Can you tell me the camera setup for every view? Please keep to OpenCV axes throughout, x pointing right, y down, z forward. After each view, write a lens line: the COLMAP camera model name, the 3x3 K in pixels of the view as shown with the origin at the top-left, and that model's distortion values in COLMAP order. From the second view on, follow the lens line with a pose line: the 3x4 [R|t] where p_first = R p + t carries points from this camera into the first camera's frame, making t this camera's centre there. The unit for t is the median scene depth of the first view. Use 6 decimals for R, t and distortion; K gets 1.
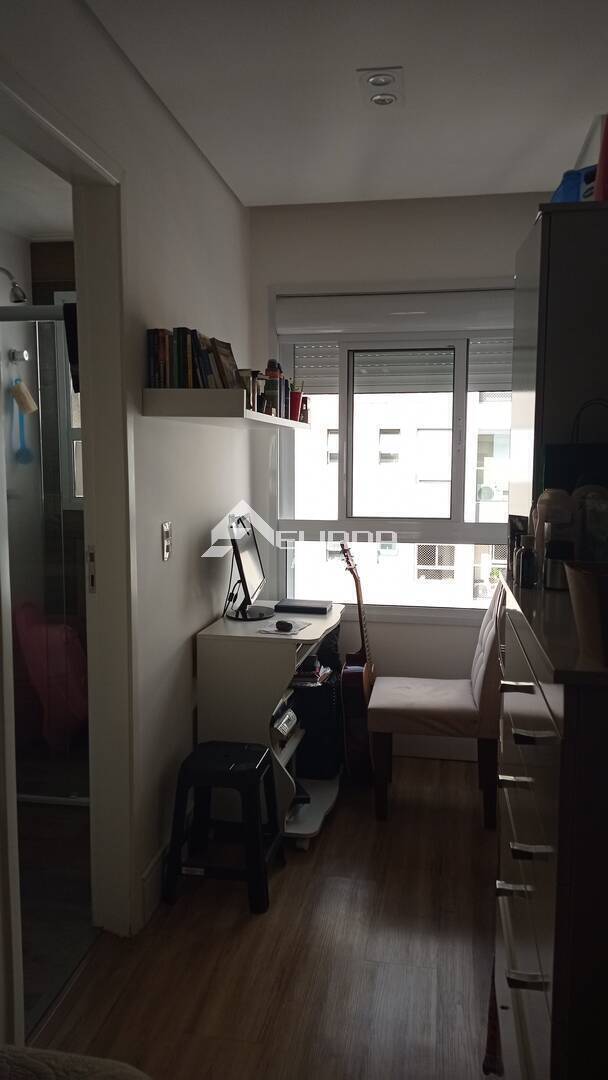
lens RADIAL K [[799.7, 0, 304.3], [0, 799.7, 538.9], [0, 0, 1]] dist [0.112241, -0.192416]
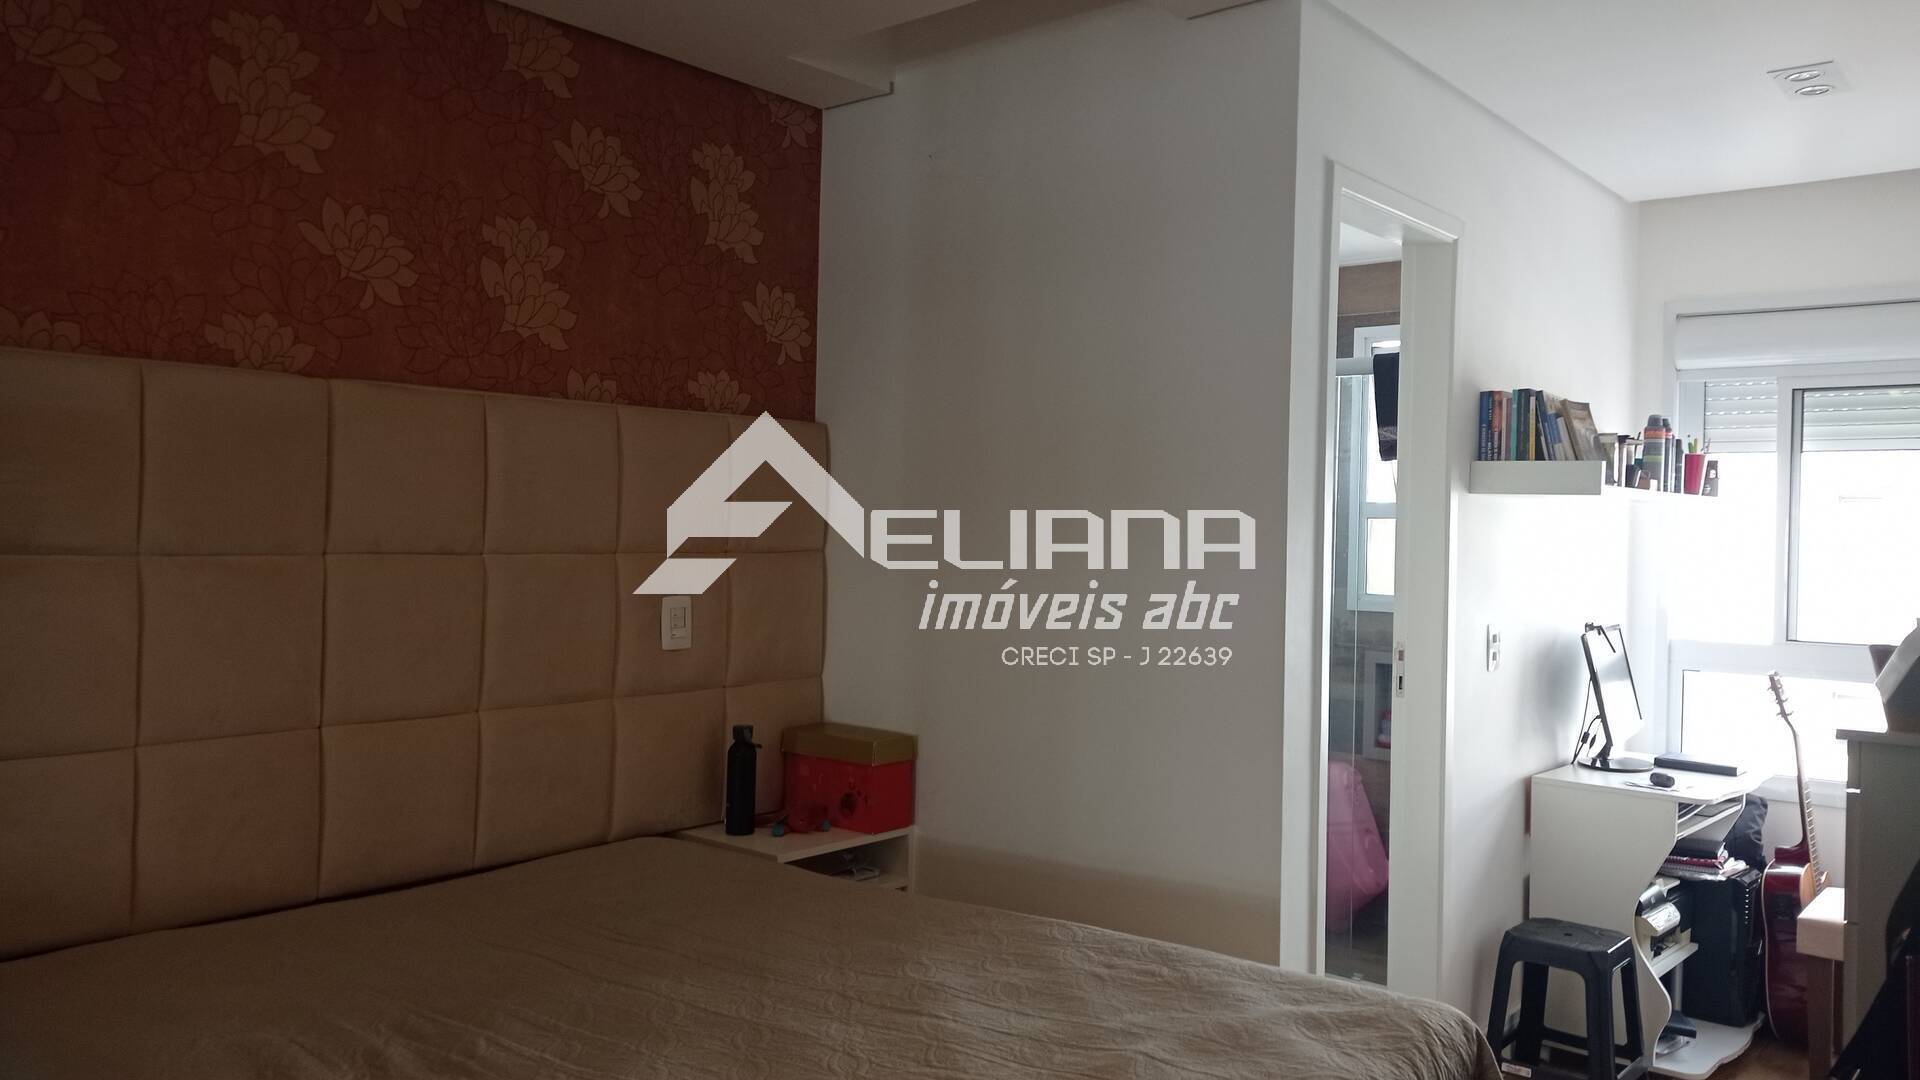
lens RADIAL K [[1421.7, 0, 965.4], [0, 1421.7, 524.1], [0, 0, 1]] dist [0.112241, -0.192416]
pose [[0.865417, 0.018134, -0.500724, 0.078883], [-0.073416, 0.993148, -0.090921, 0.045011], [0.495645, 0.115446, 0.860818, -0.451135]]
